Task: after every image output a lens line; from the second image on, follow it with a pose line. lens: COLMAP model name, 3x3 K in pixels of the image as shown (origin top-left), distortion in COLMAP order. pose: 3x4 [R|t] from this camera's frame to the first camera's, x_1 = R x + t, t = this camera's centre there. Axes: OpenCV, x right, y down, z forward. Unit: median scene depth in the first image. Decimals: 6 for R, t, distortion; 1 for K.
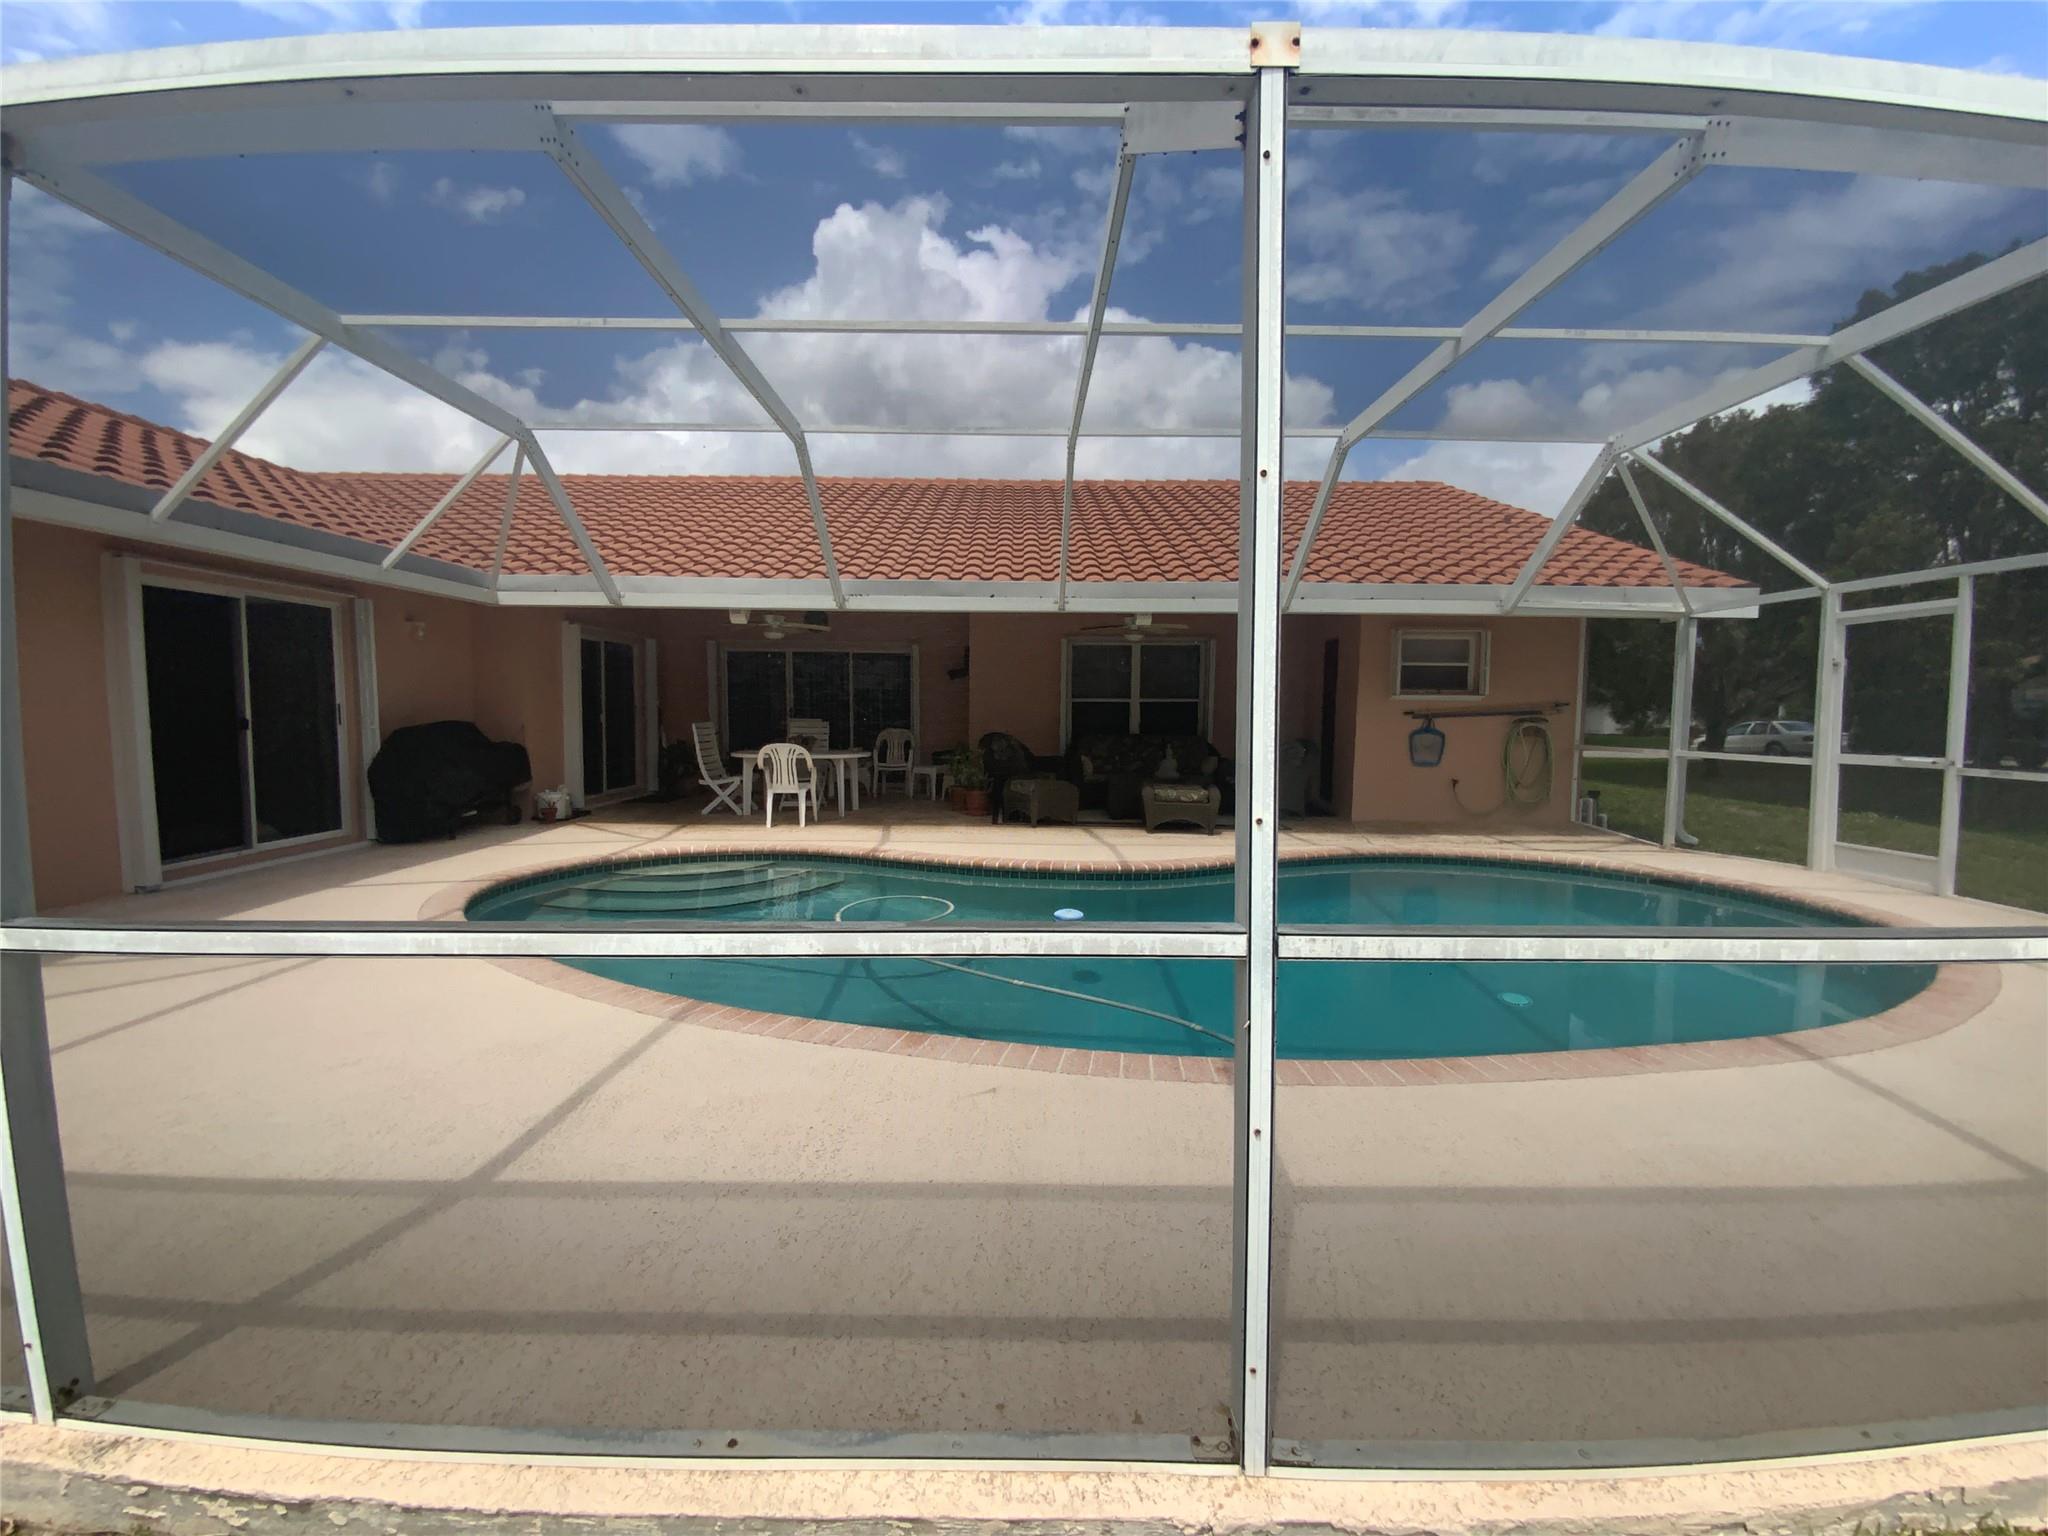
lens RADIAL K [[841.2, 0, 1019.9], [0, 841.2, 763.0], [0, 0, 1]] dist [-0.004505, -0.003123]
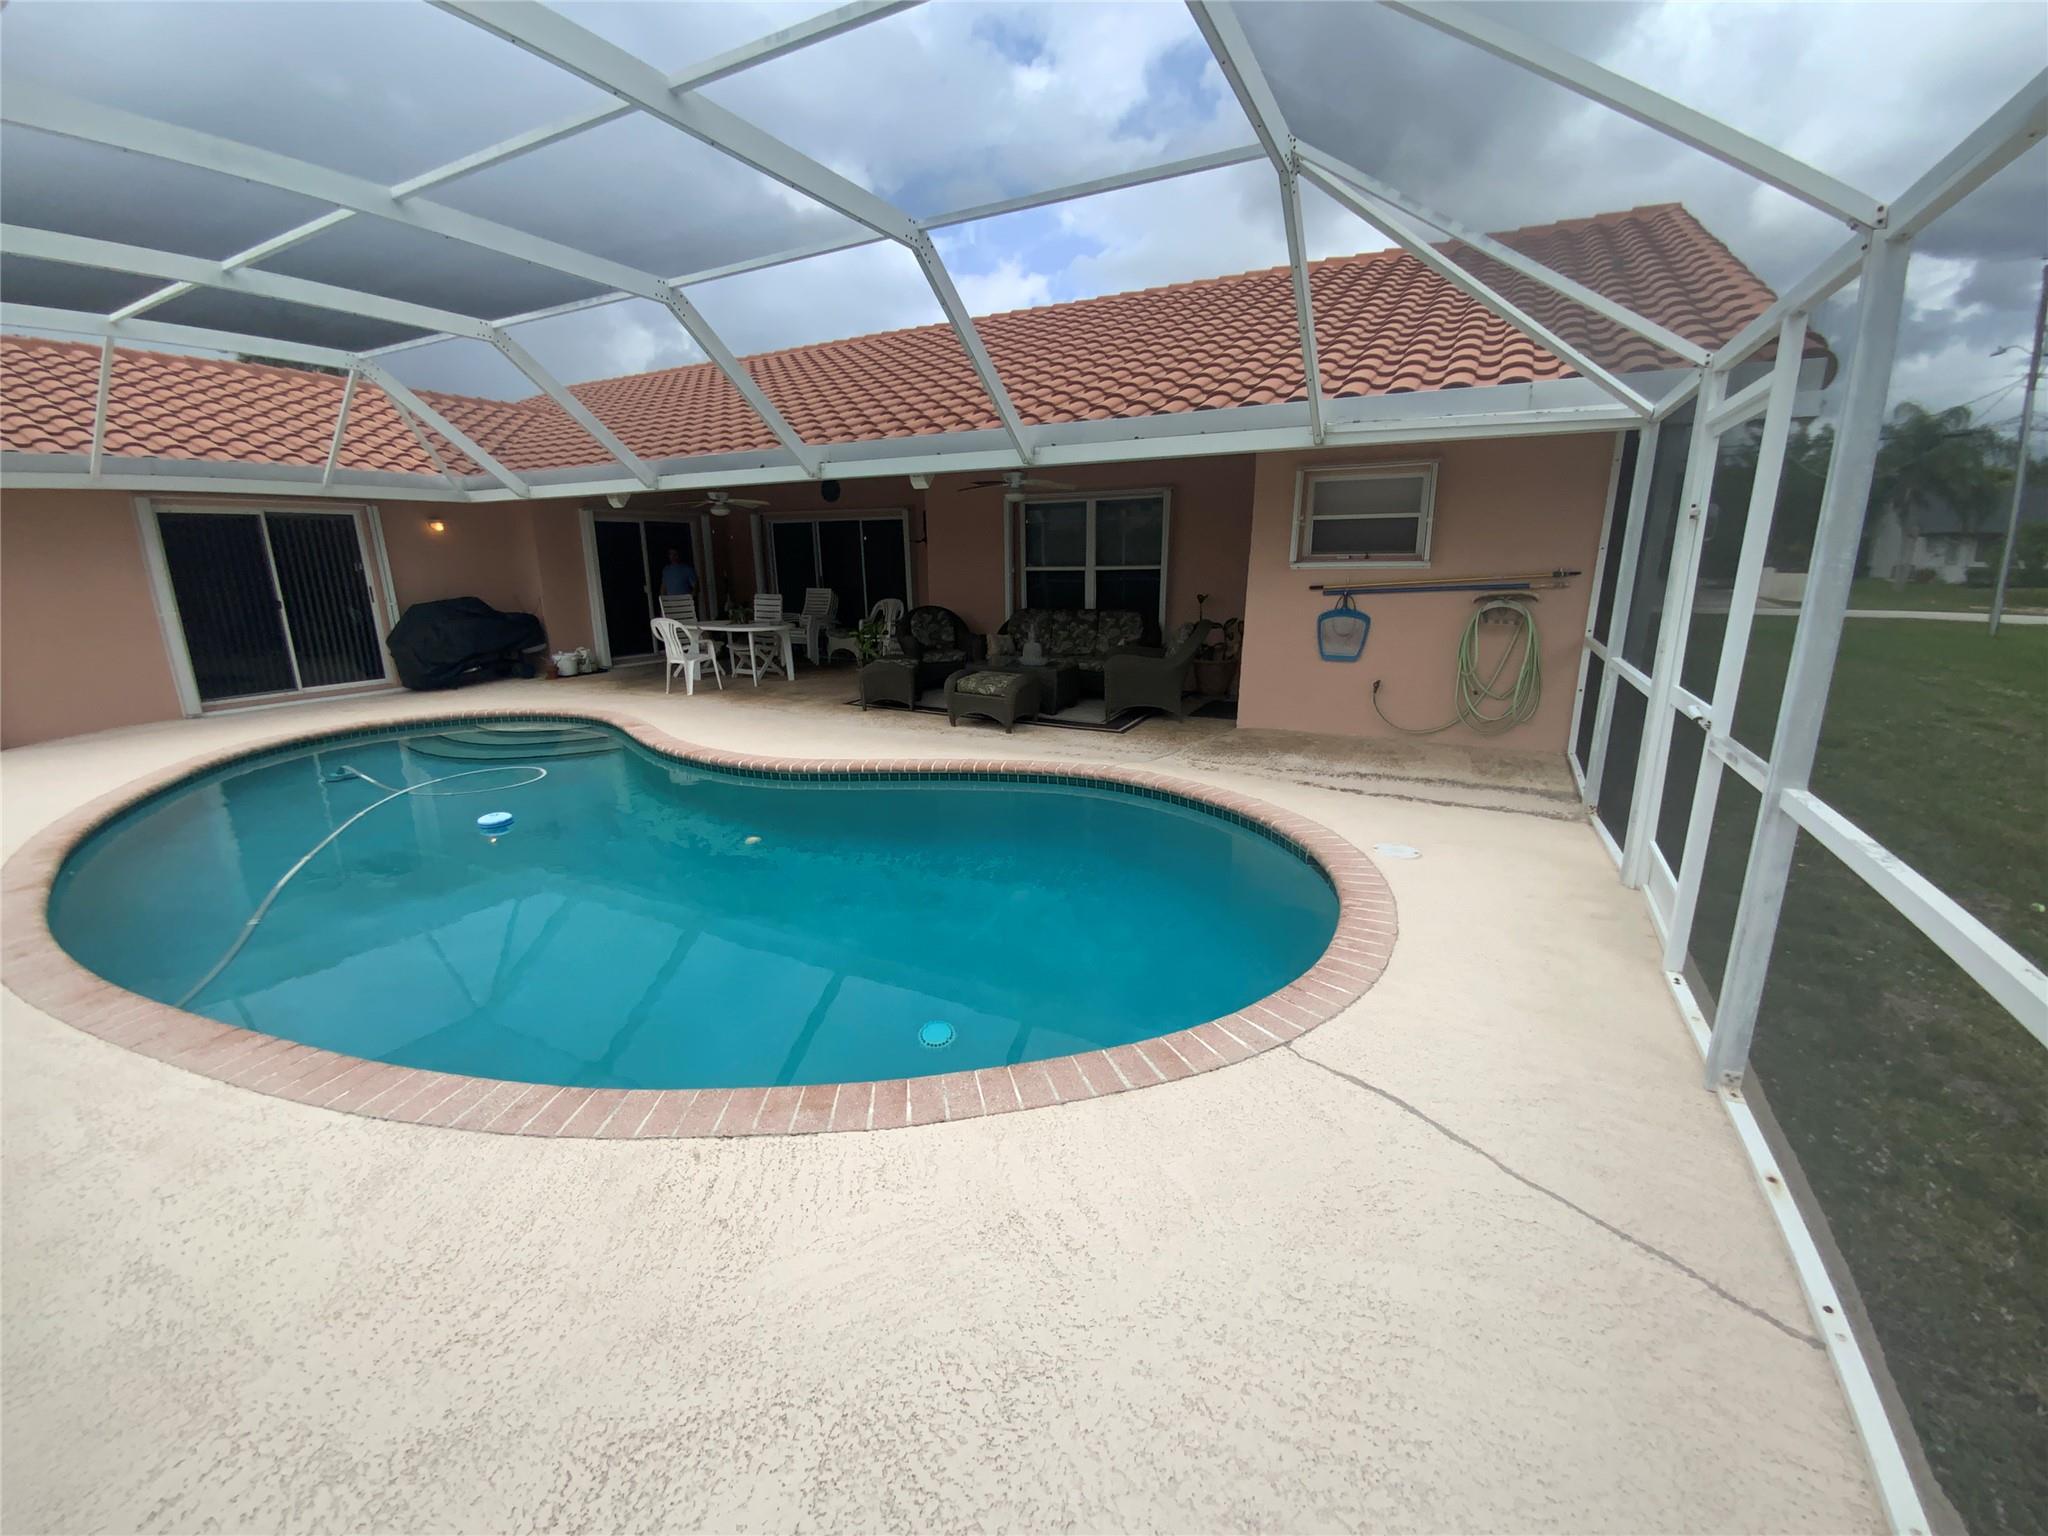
lens RADIAL K [[841.2, 0, 1018.4], [0, 841.2, 766.8], [0, 0, 1]] dist [-0.004505, -0.003123]
pose [[0.879758, 0.099053, -0.464989, 0.651888], [-0.015722, 0.983582, 0.179777, -0.036845], [0.475162, -0.150850, 0.866871, 0.238656]]
